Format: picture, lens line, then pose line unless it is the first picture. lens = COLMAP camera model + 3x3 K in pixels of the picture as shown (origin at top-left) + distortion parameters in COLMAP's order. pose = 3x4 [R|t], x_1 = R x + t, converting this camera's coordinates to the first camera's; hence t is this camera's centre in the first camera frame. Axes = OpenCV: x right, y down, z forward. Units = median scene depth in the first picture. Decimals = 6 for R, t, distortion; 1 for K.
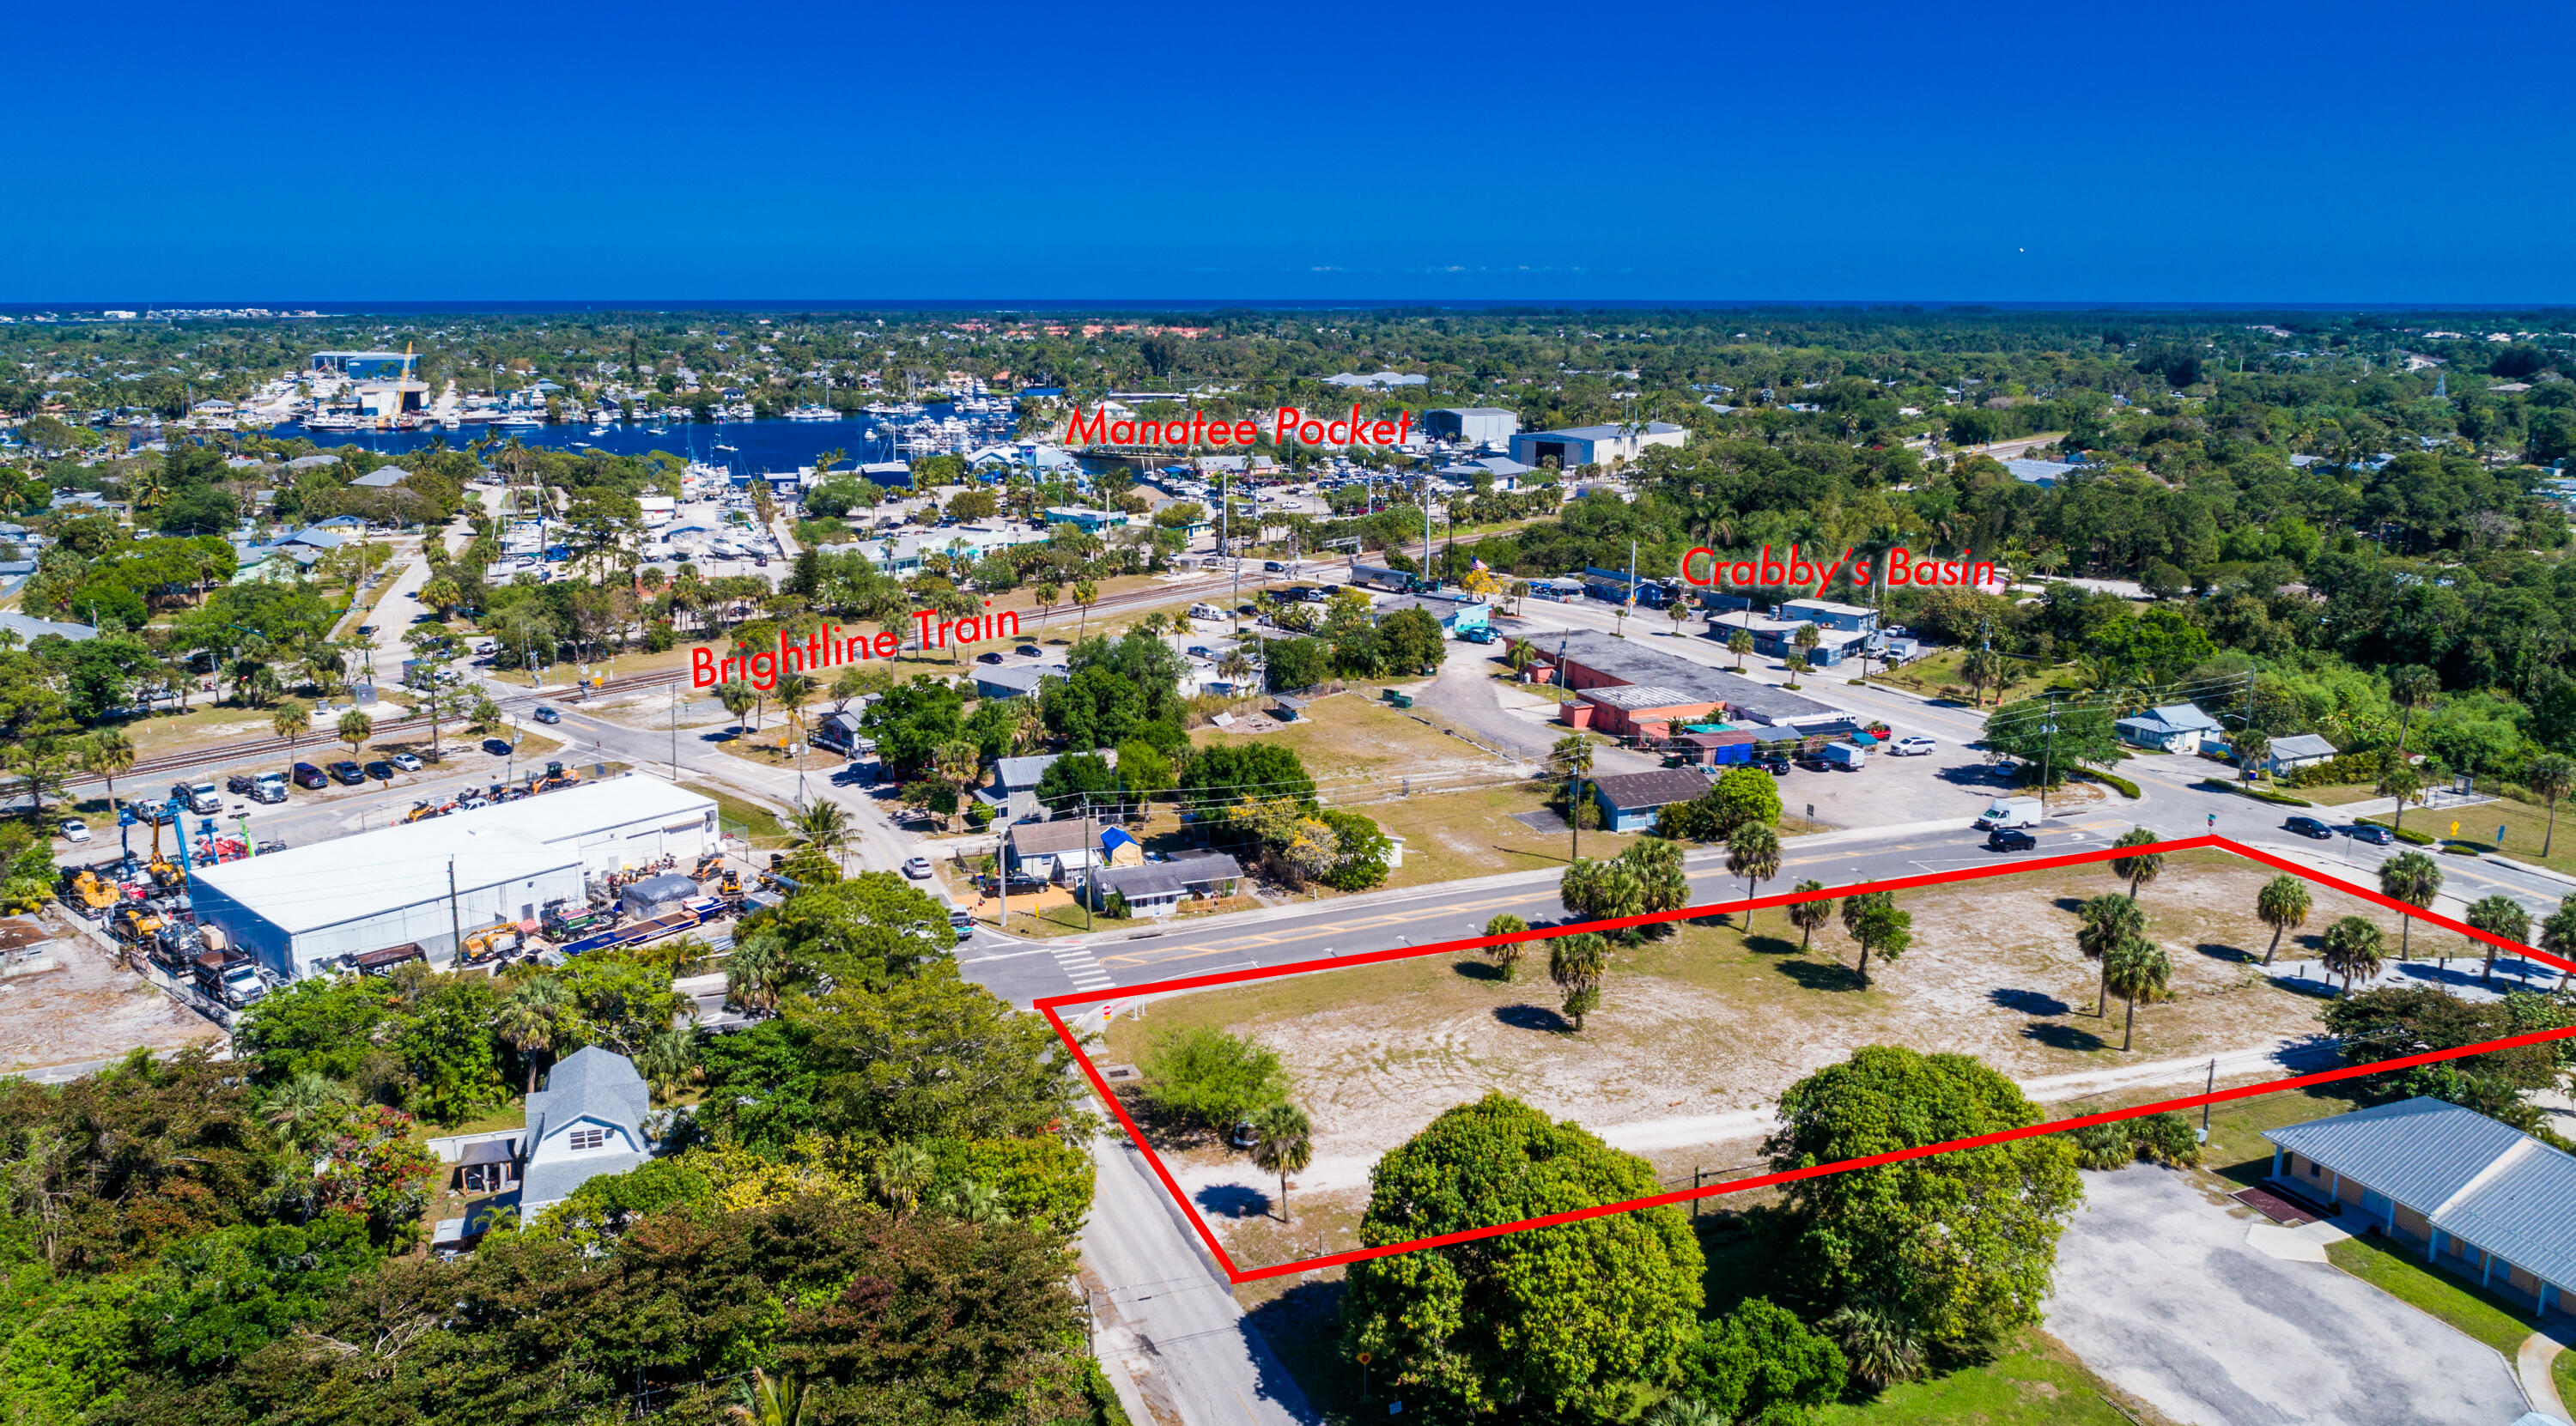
lens RADIAL K [[1795.4, 0, 1208.3], [0, 1795.4, 679.4], [0, 0, 1]] dist [-0.015259, 0.008921]
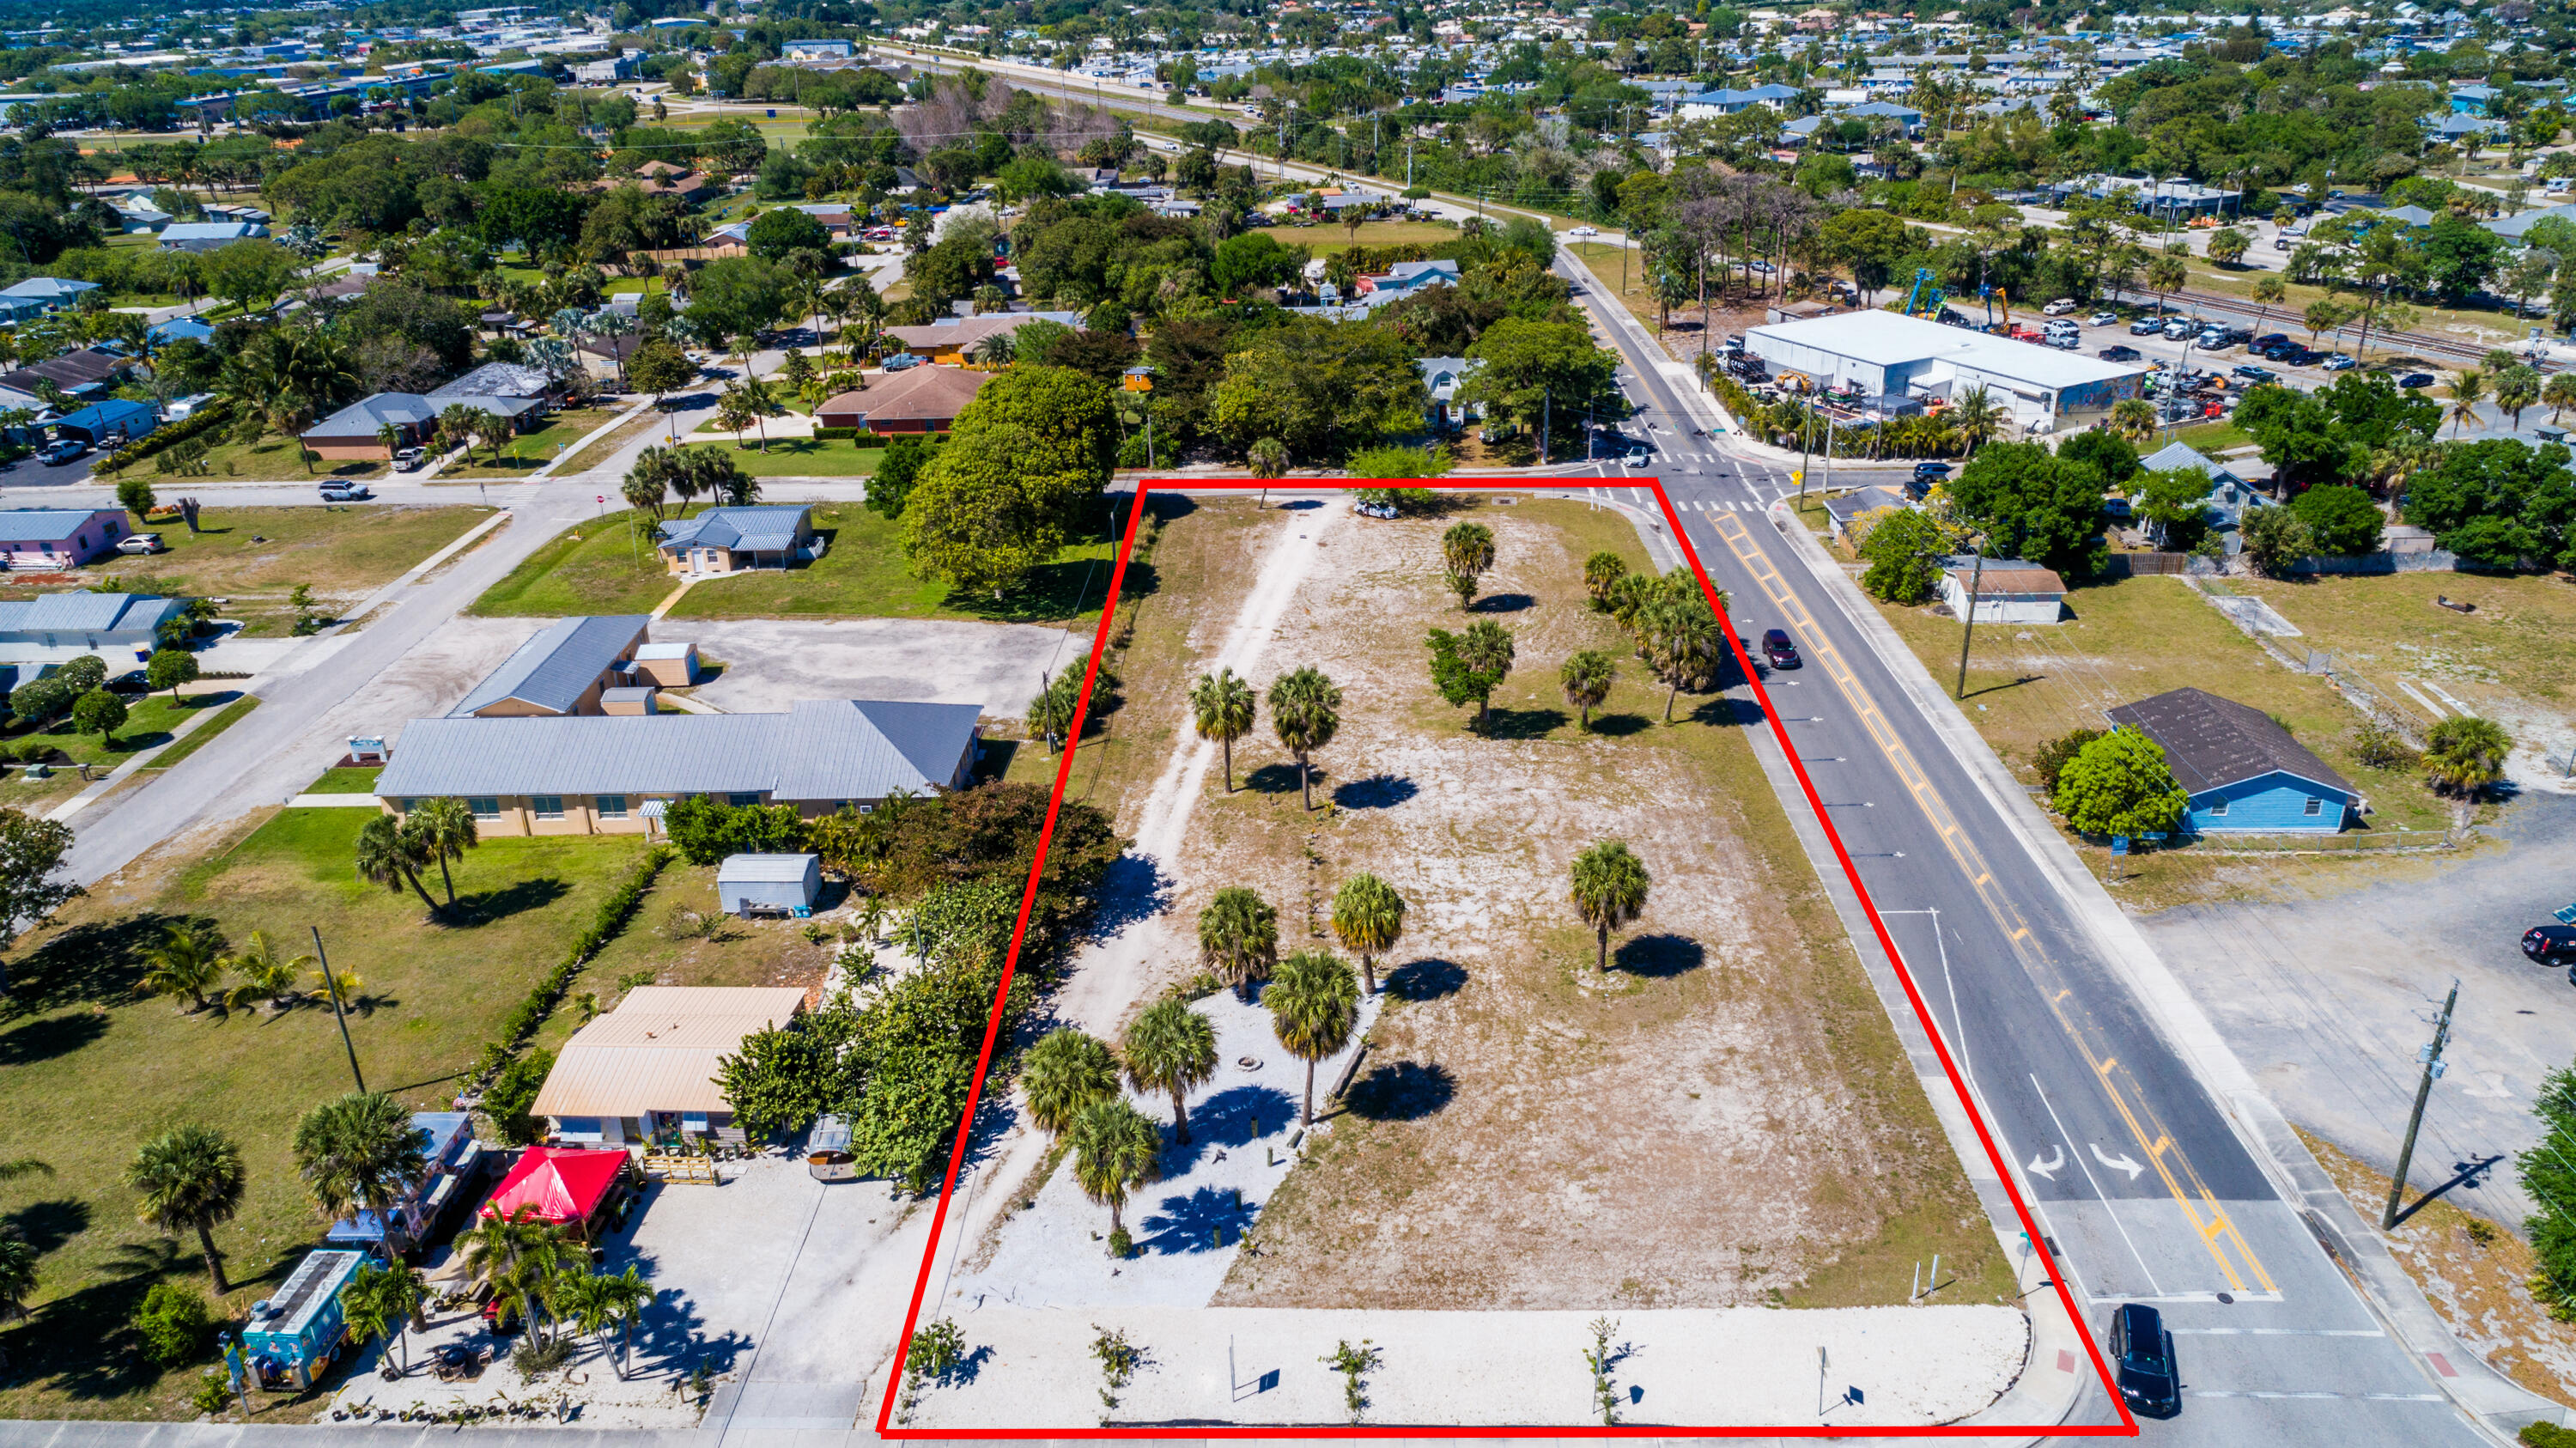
lens RADIAL K [[1782.7, 0, 1344.1], [0, 1782.7, 838.5], [0, 0, 1]] dist [-0.008326, 0.001000]
pose [[-0.343583, 0.434511, -0.832557, 0.606428], [-0.183696, 0.838307, 0.513320, -0.118979], [0.920981, 0.329305, -0.208210, 0.604935]]
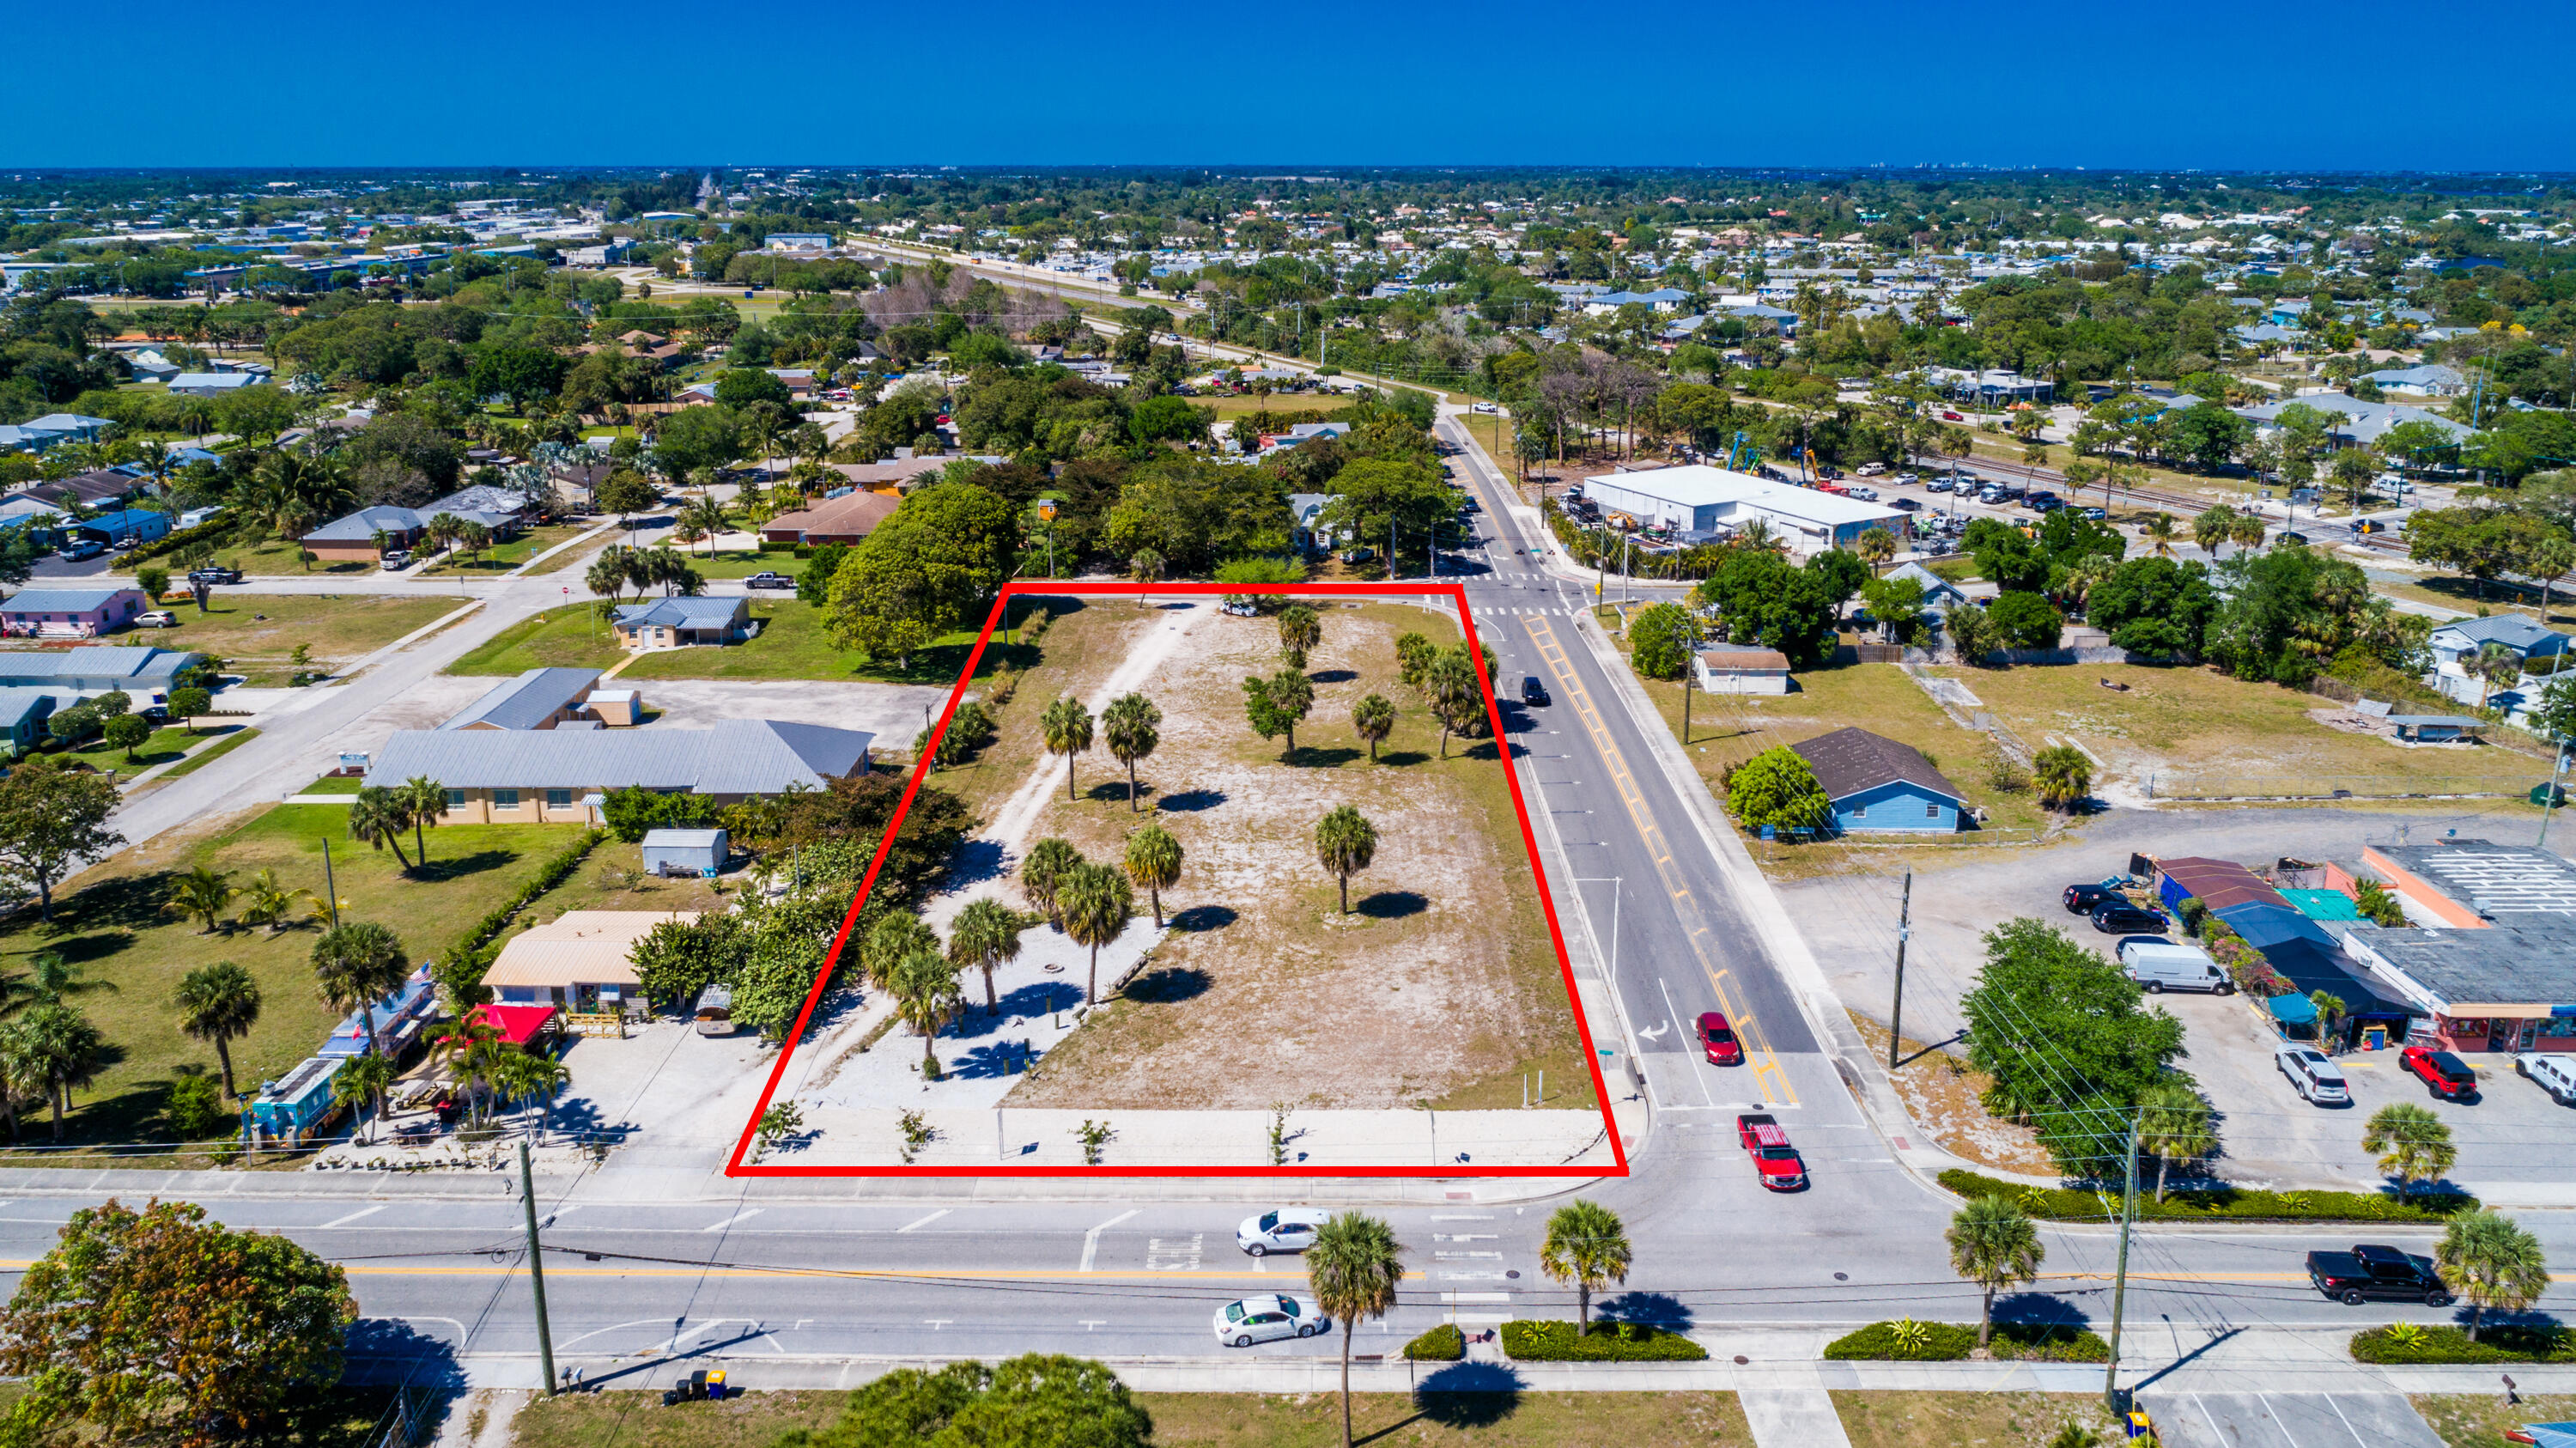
lens RADIAL K [[1838.3, 0, 1391.2], [0, 1838.3, 680.9], [0, 0, 1]] dist [-0.010171, 0.001477]
pose [[-0.310026, 0.263743, -0.913413, 0.710794], [-0.209143, 0.918297, 0.336140, -0.136698], [0.927439, 0.295246, -0.229536, 0.688261]]
